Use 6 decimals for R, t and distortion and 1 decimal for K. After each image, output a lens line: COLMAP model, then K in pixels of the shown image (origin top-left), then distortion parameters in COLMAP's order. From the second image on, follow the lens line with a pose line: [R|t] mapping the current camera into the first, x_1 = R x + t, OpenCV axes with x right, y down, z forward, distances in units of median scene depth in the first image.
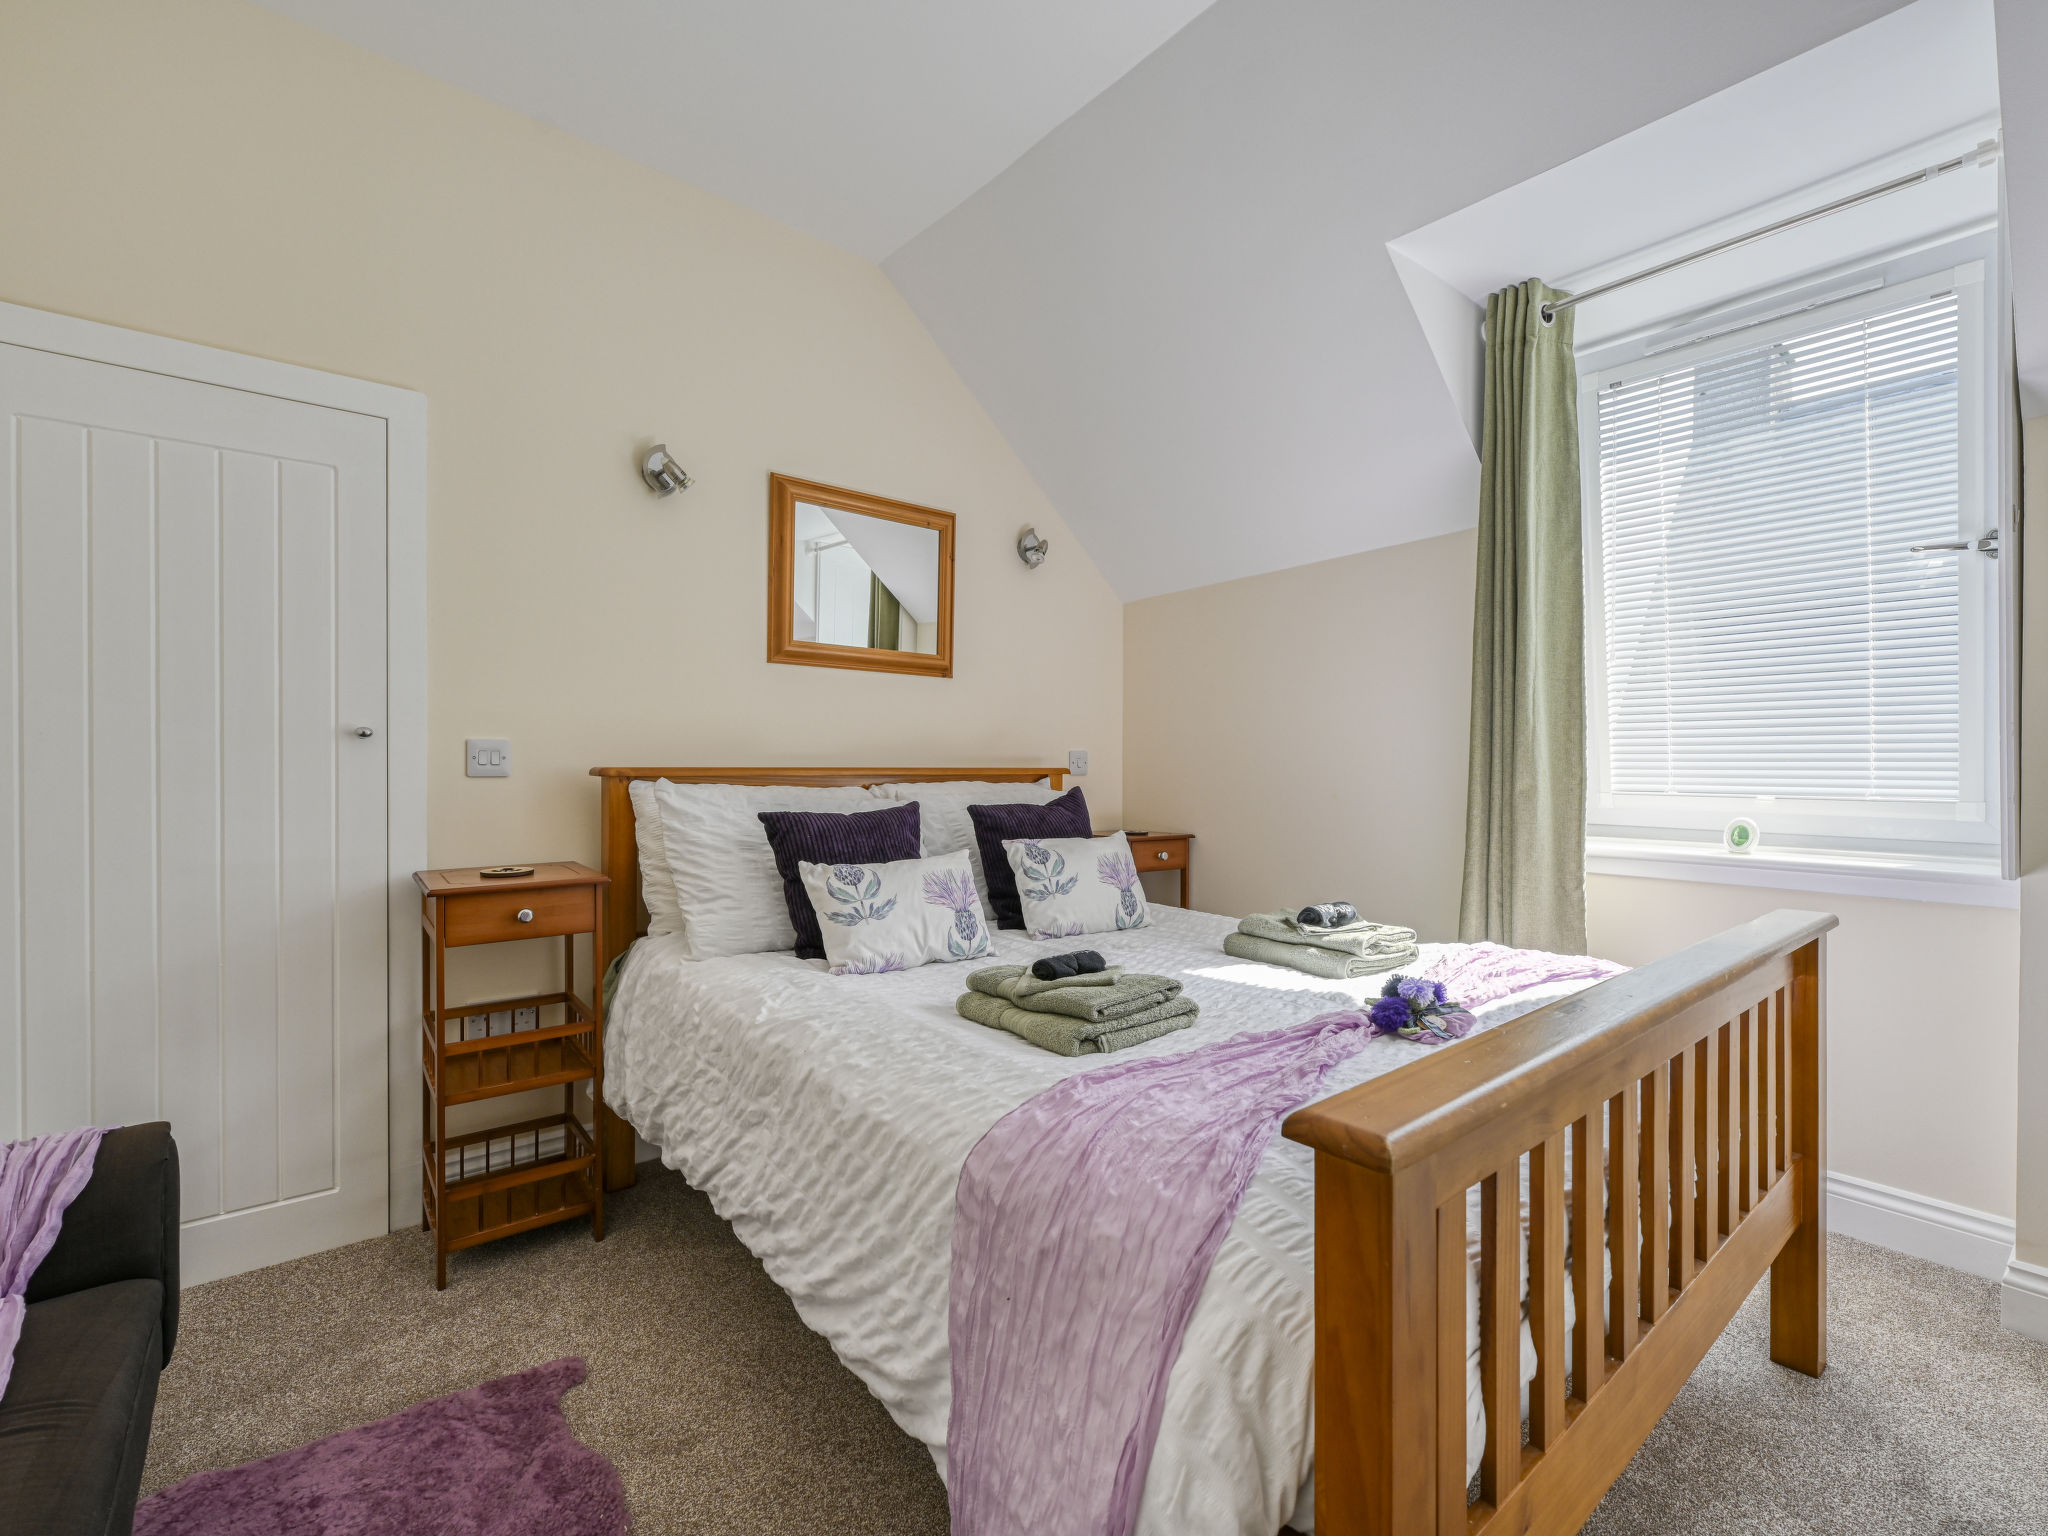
lens RADIAL K [[912.2, 0, 1012.0], [0, 912.2, 769.0], [0, 0, 1]] dist [-0.001223, -0.000110]
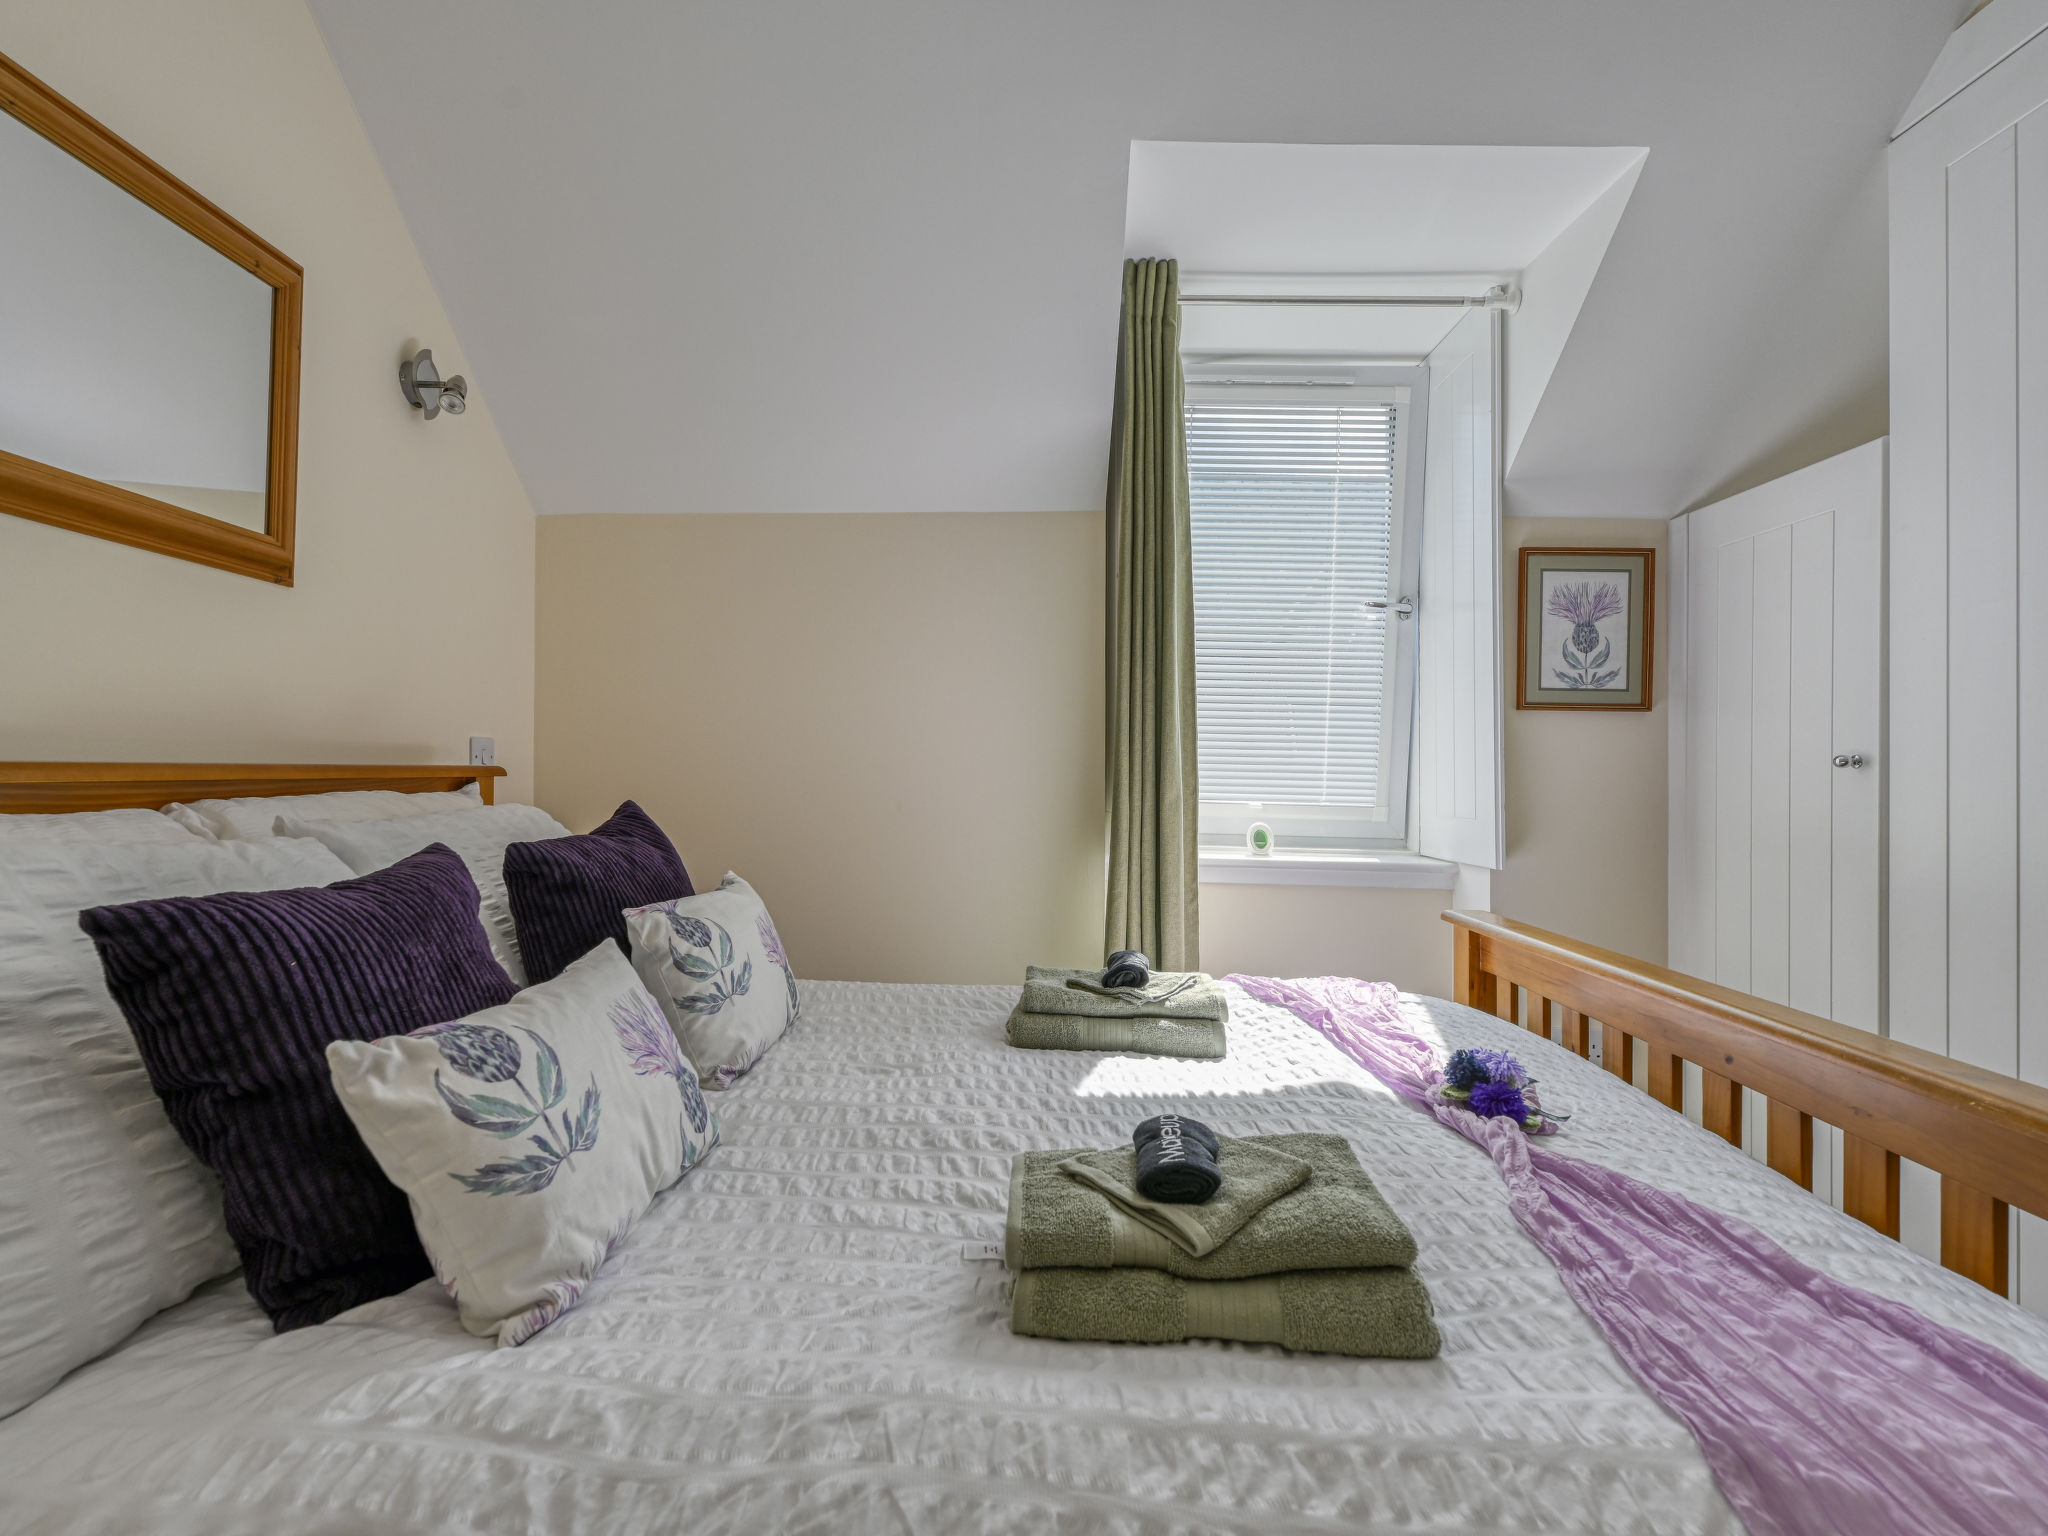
lens RADIAL K [[958.0, 0, 1024.0], [0, 958.0, 768.0], [0, 0, 1]] dist [-0.001158, -0.000160]
pose [[0.650520, 0.012597, 0.759385, -0.336195], [-0.016195, 0.999865, -0.002713, -0.006531], [-0.759317, -0.010533, 0.650636, 0.560759]]
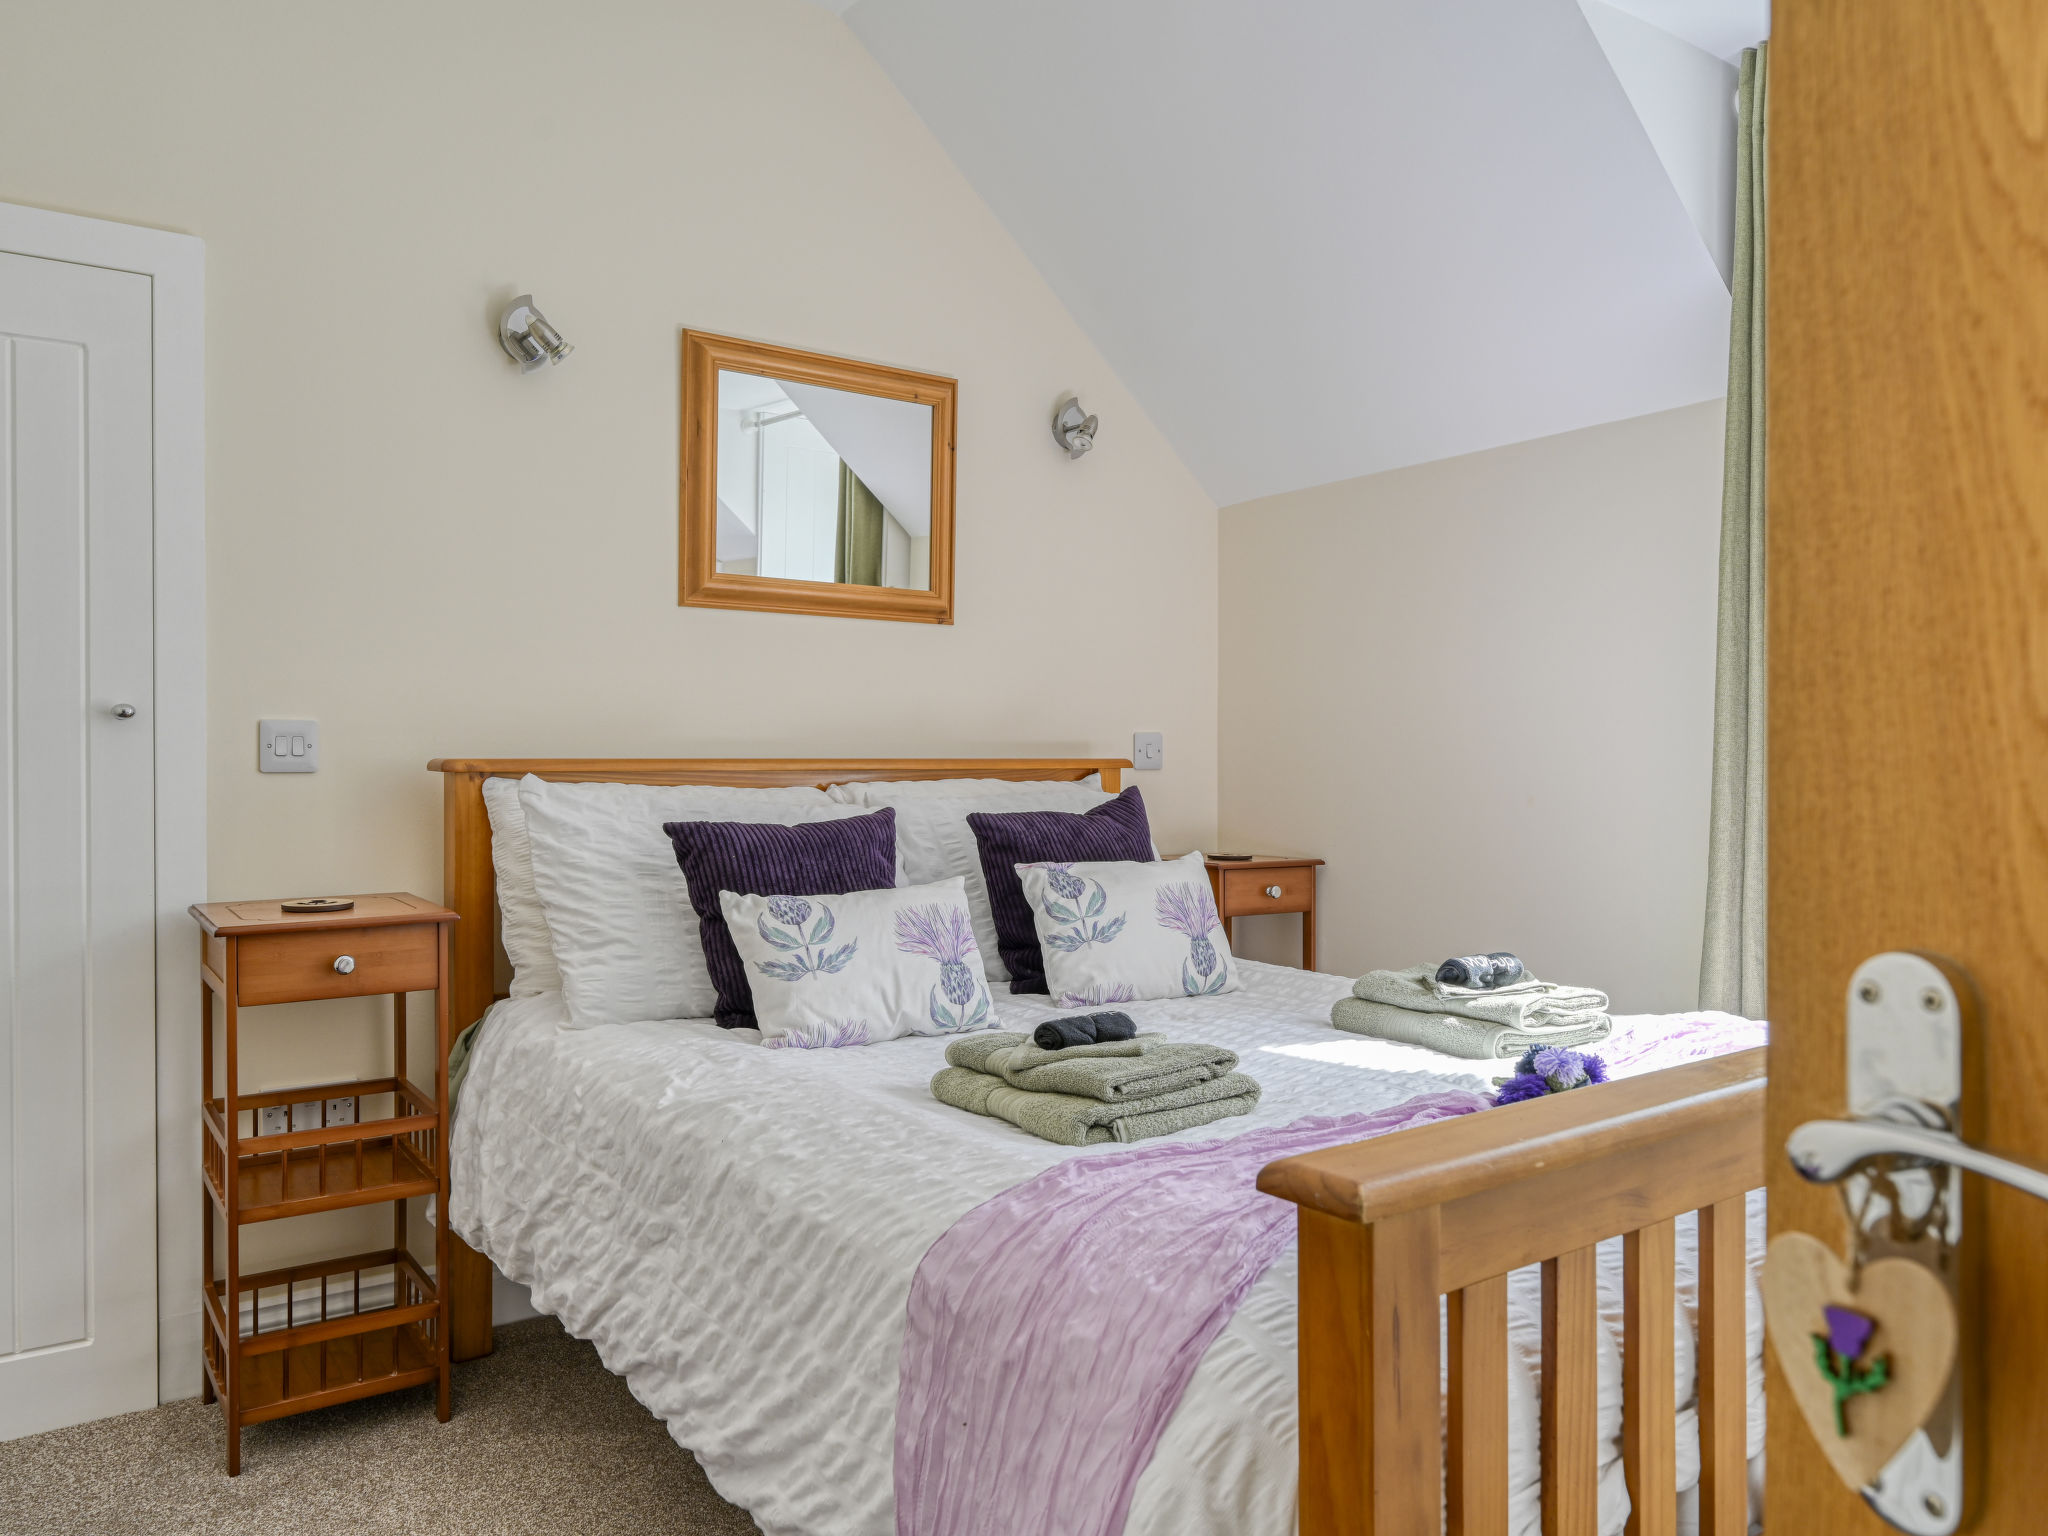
lens RADIAL K [[1482.9, 0, 1014.0], [0, 1482.9, 765.3], [0, 0, 1]] dist [-0.001126, 0.002319]
pose [[0.998924, -0.001797, -0.046353, 0.048553], [0.001935, 0.999994, 0.002945, 0.000534], [0.046347, -0.003031, 0.998921, -0.141335]]
